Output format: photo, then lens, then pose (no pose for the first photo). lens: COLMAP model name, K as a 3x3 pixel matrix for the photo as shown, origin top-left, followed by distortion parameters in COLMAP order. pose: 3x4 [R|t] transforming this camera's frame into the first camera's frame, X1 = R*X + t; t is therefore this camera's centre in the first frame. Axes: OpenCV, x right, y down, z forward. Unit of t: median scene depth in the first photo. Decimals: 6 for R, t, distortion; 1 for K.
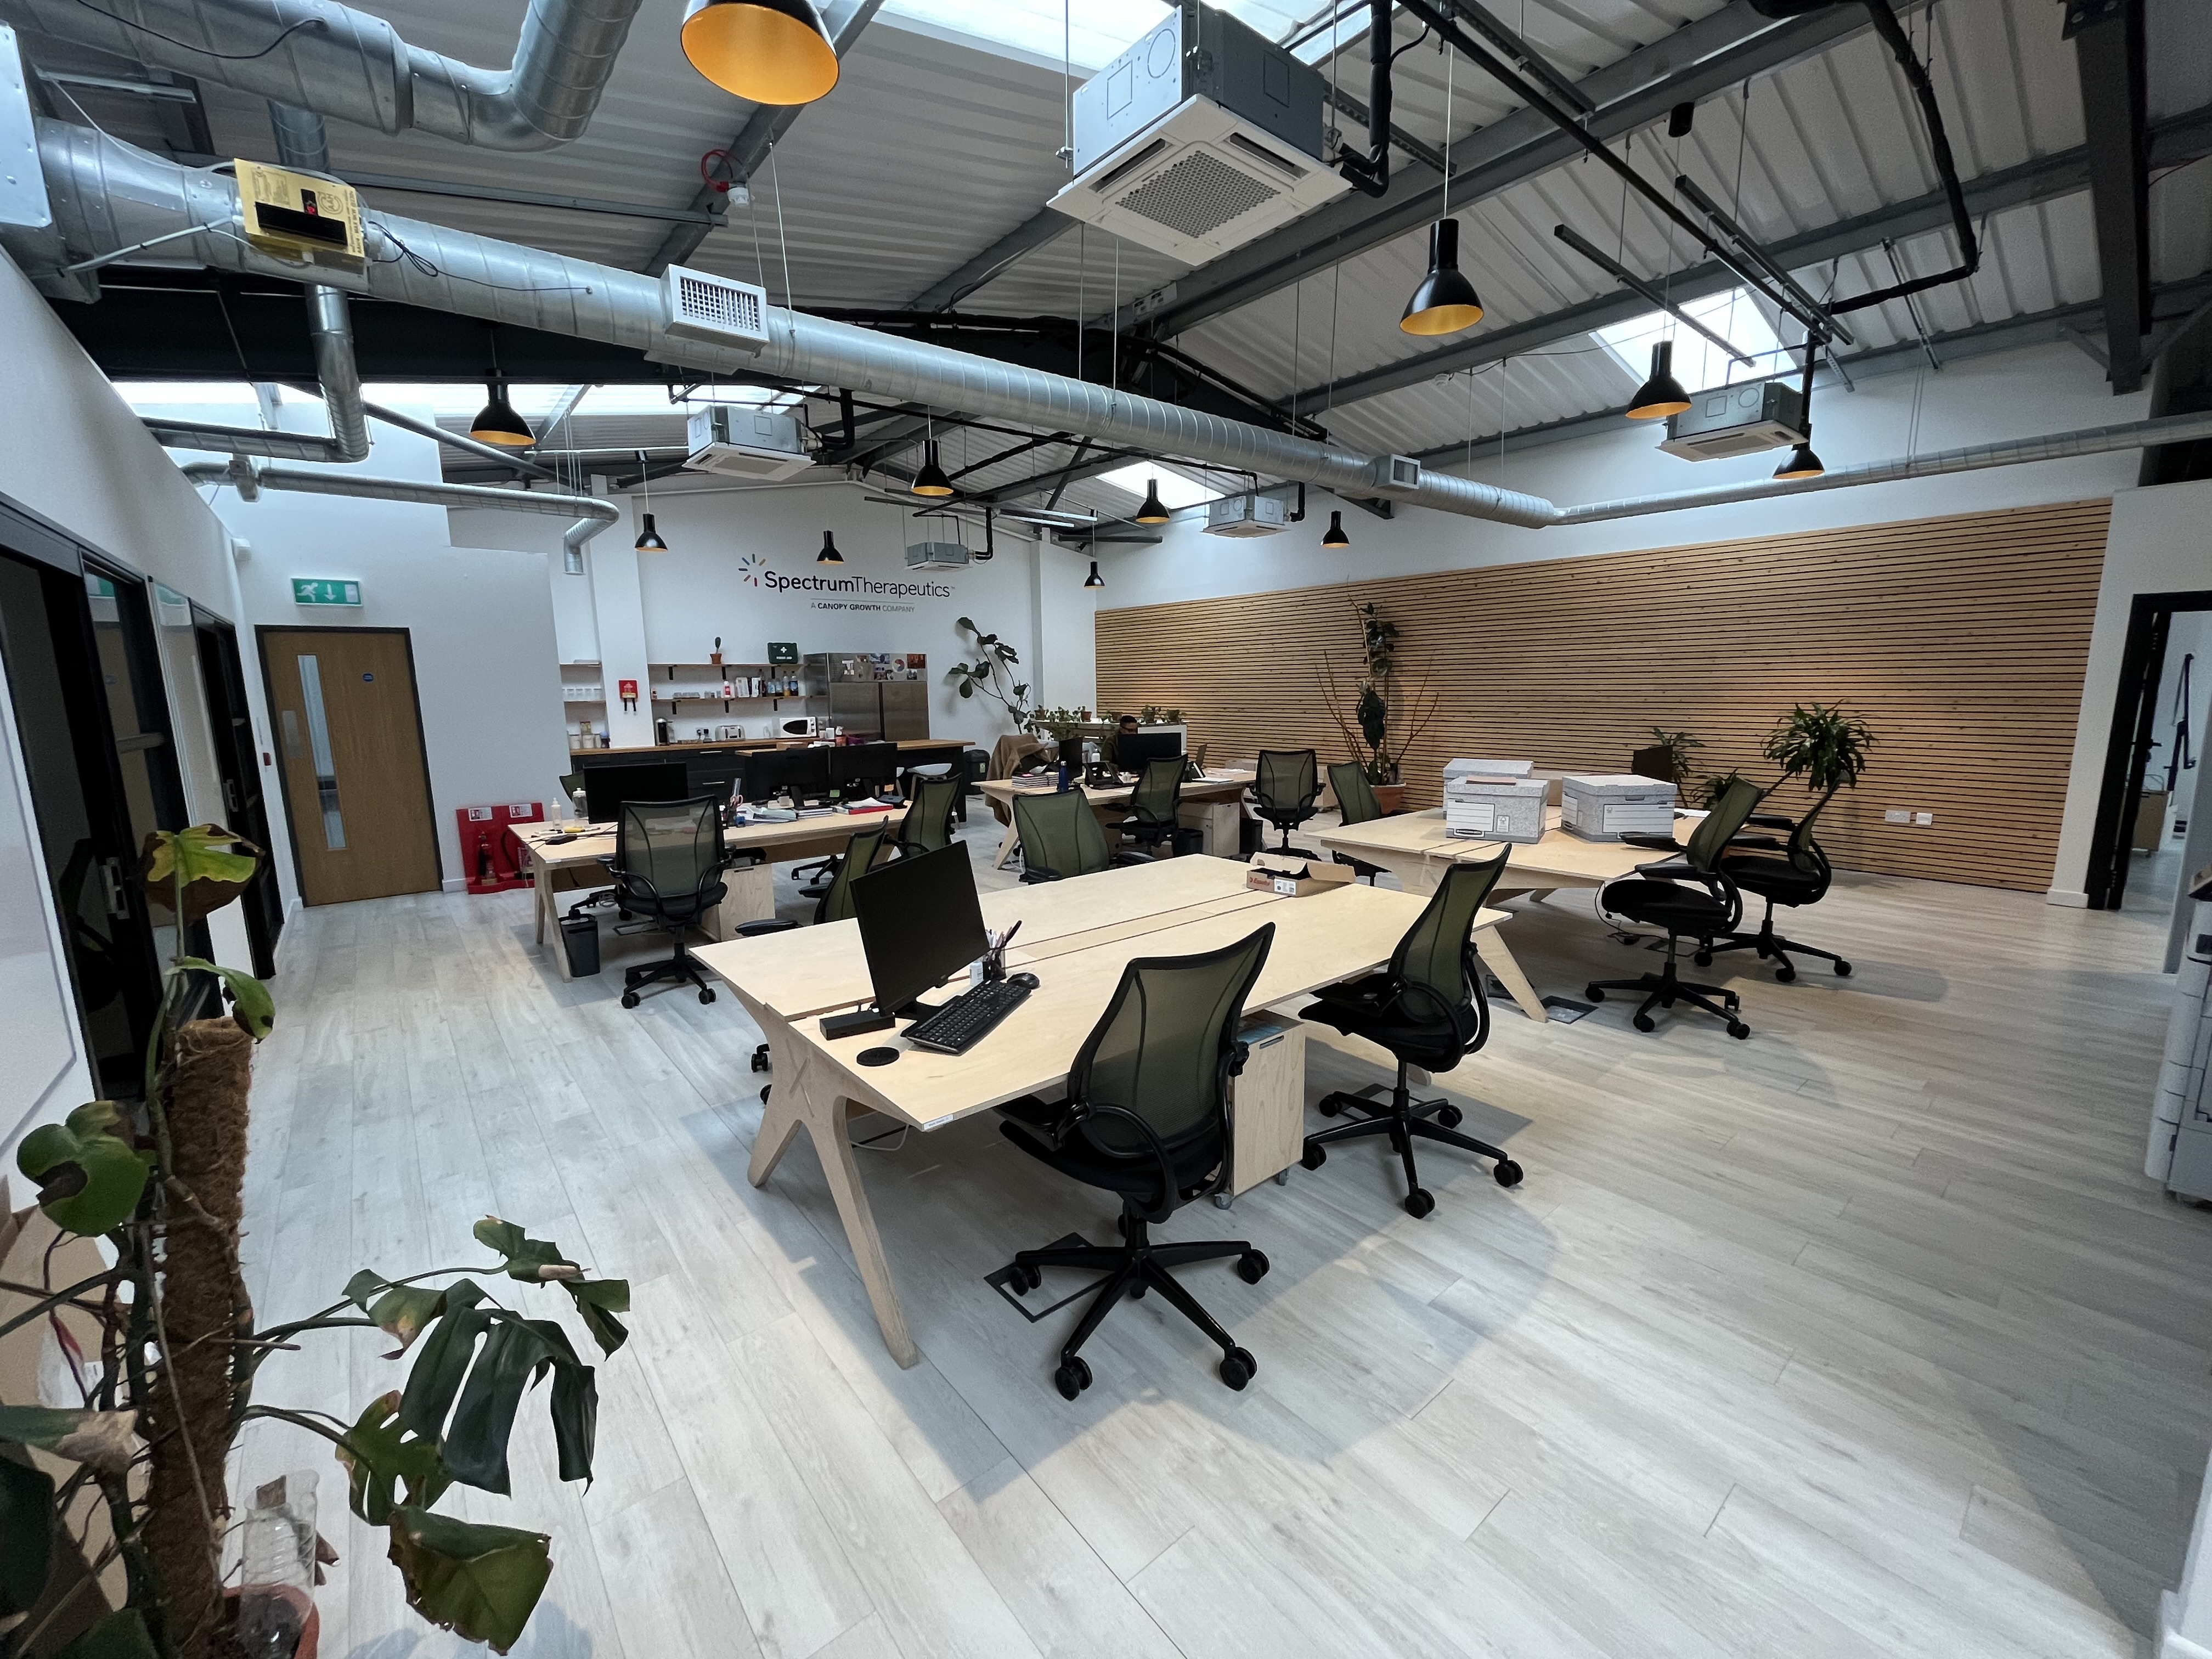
lens RADIAL K [[894.1, 0, 1103.5], [0, 894.1, 829.5], [0, 0, 1]] dist [-0.006911, 0.000158]
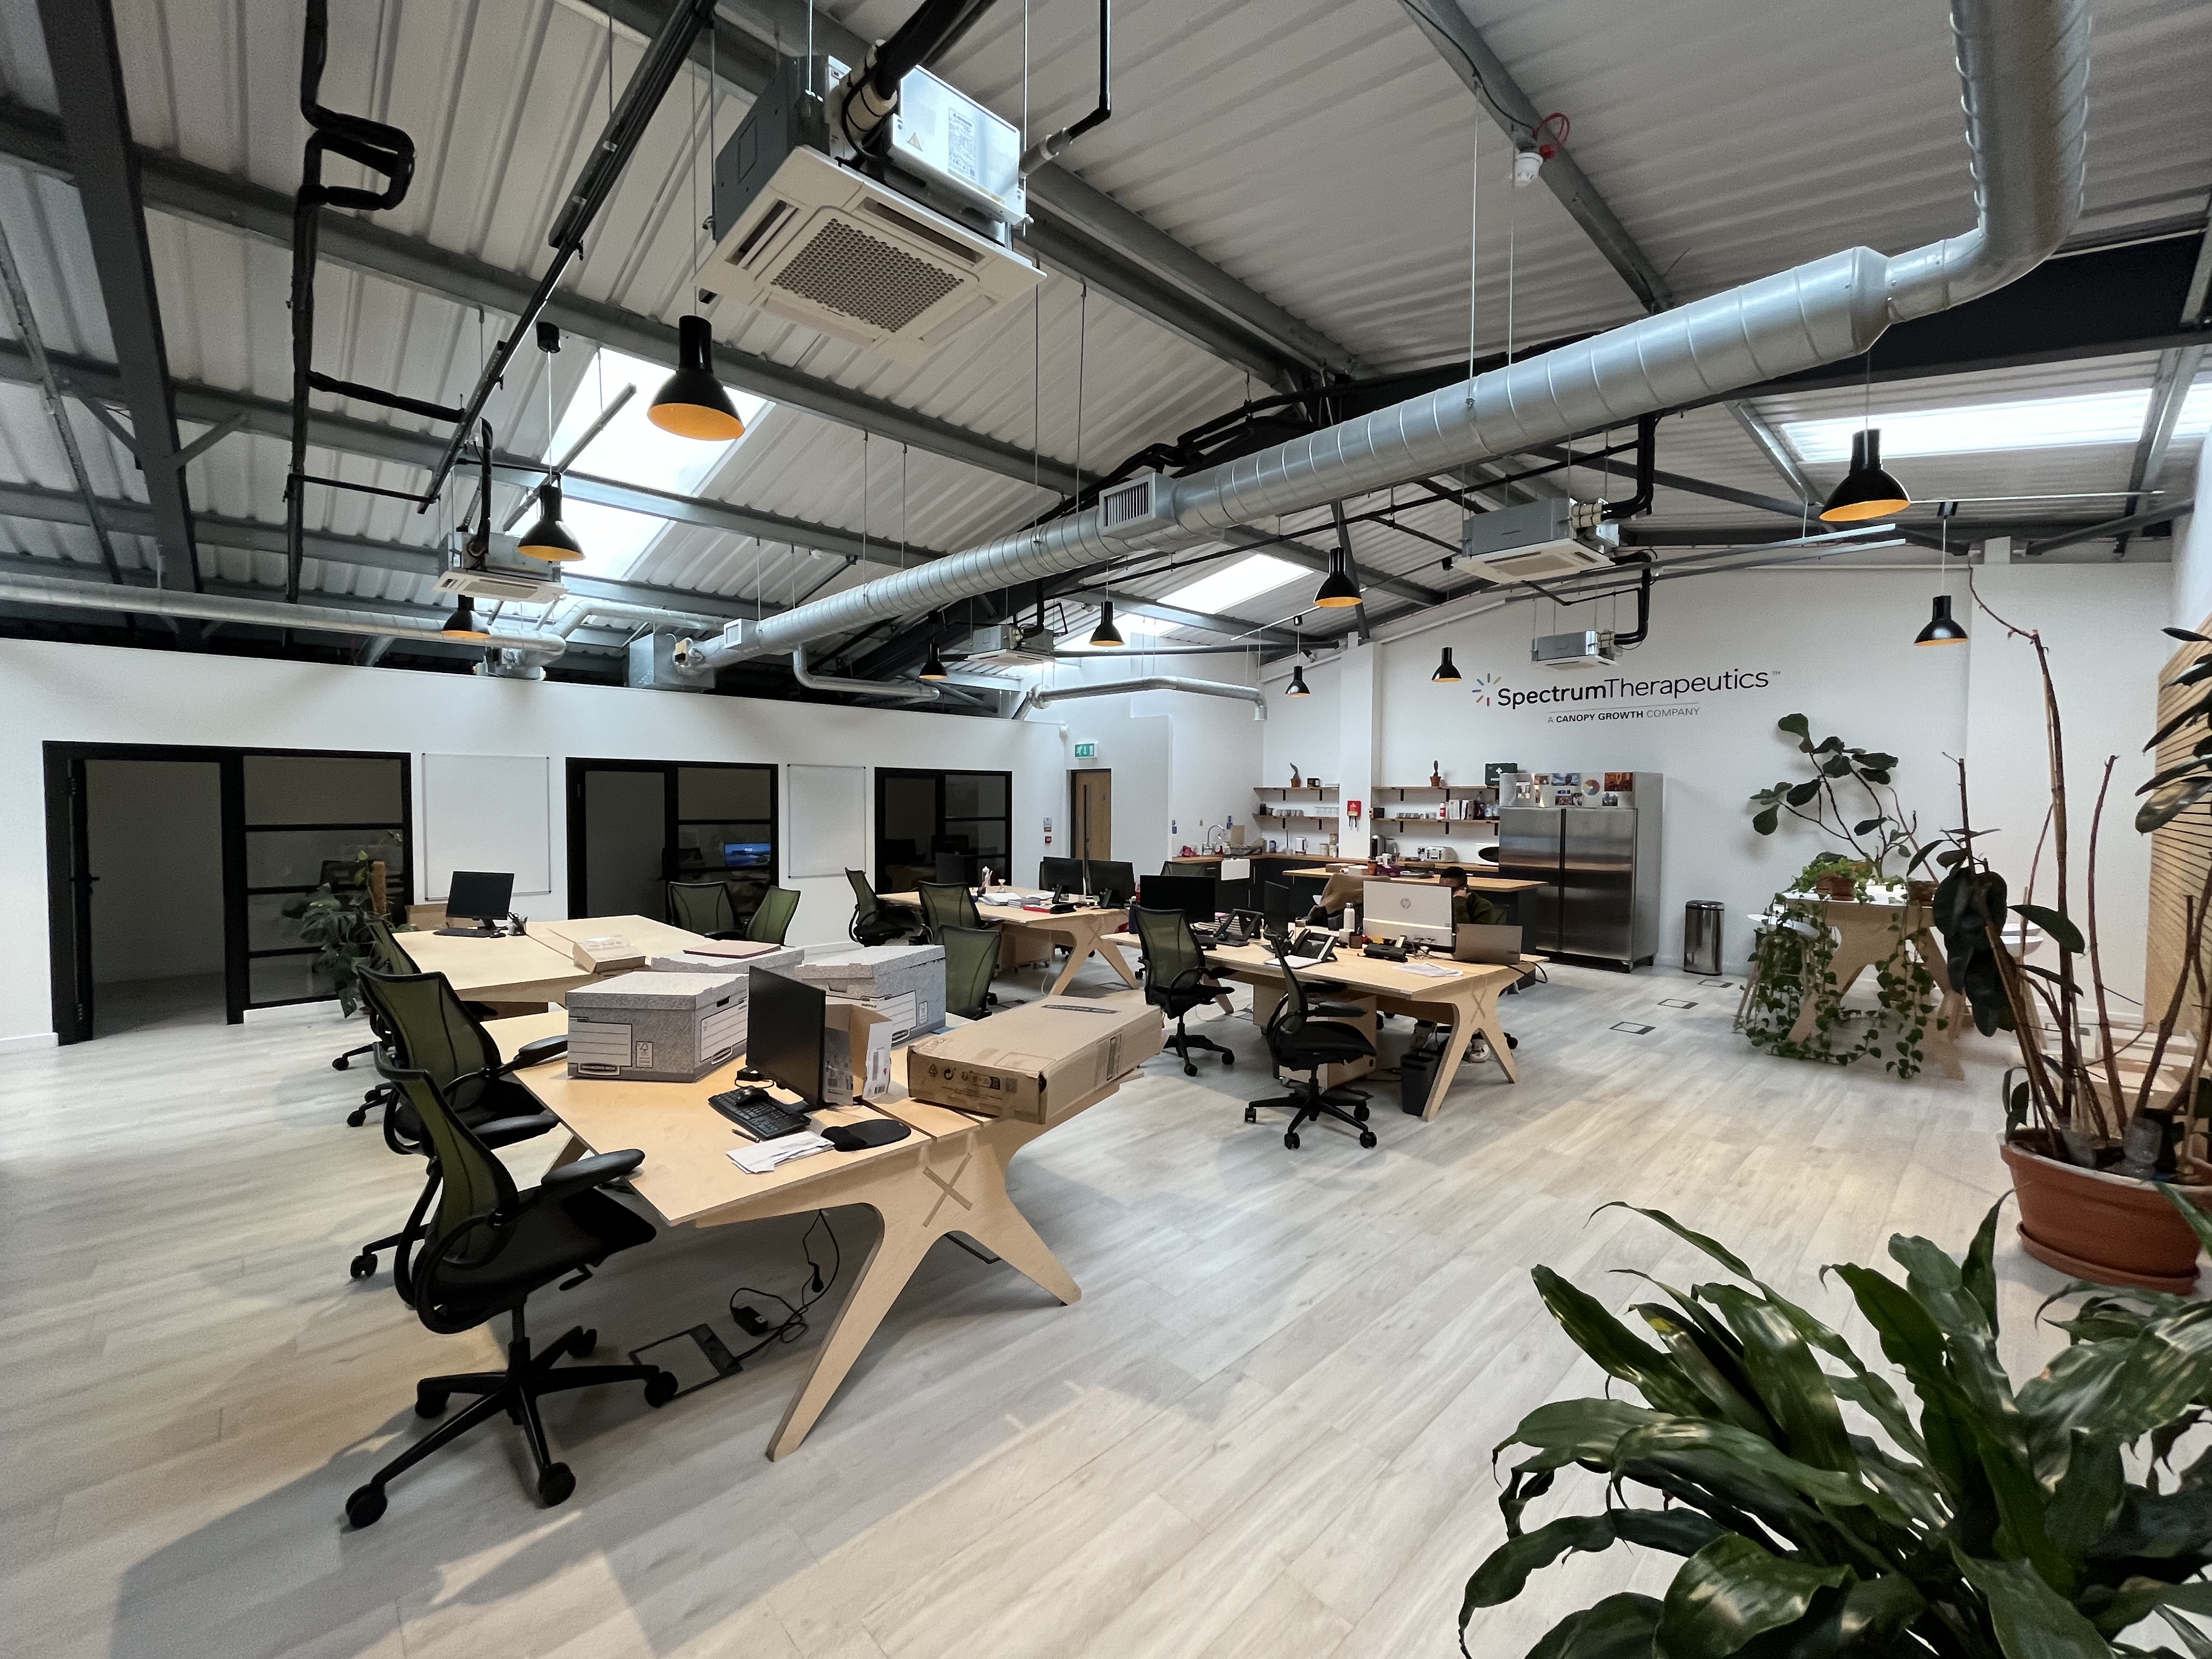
lens RADIAL K [[894.1, 0, 1103.5], [0, 894.1, 829.5], [0, 0, 1]] dist [-0.006911, 0.000158]
pose [[0.072321, 0.050584, -0.996098, 0.546625], [-0.168249, 0.985019, 0.037806, -0.109320], [0.983088, 0.164858, 0.079748, 0.543555]]
